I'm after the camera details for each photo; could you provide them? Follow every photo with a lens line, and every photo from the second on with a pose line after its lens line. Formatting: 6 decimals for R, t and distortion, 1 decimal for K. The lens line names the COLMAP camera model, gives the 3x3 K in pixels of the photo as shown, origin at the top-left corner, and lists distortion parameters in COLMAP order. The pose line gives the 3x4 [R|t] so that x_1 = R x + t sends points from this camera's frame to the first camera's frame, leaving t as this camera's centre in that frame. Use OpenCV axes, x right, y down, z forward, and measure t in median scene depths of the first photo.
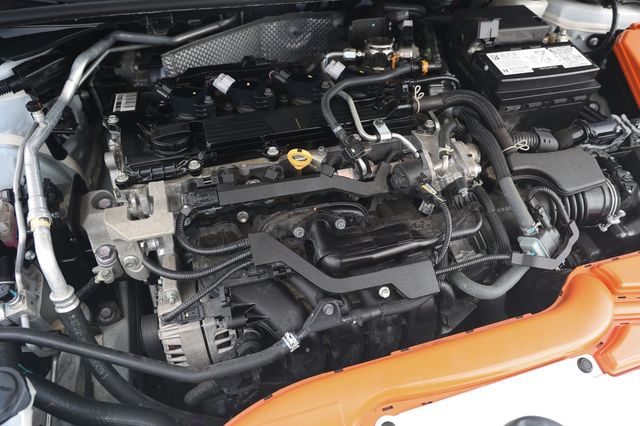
lens RADIAL K [[443.4, 0, 320.0], [0, 443.4, 213.0], [0, 0, 1]] dist [-0.102252, 0.074672]
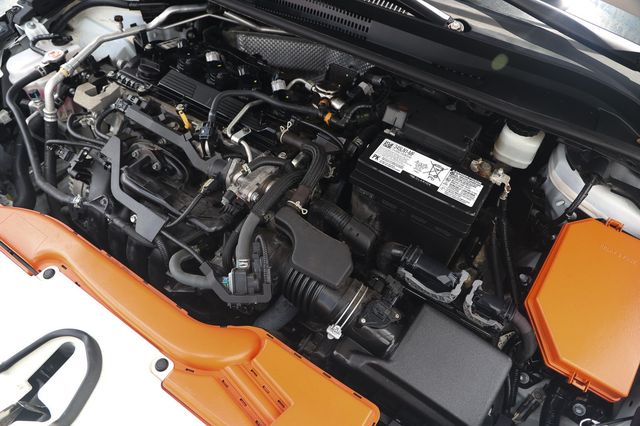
lens RADIAL K [[443.4, 0, 320.0], [0, 443.4, 213.0], [0, 0, 1]] dist [-0.102252, 0.074672]
pose [[0.646833, 0.570250, -0.506381, 1.071079], [-0.601233, 0.789795, 0.121419, -0.308795], [0.469177, 0.225915, 0.853719, 0.099412]]
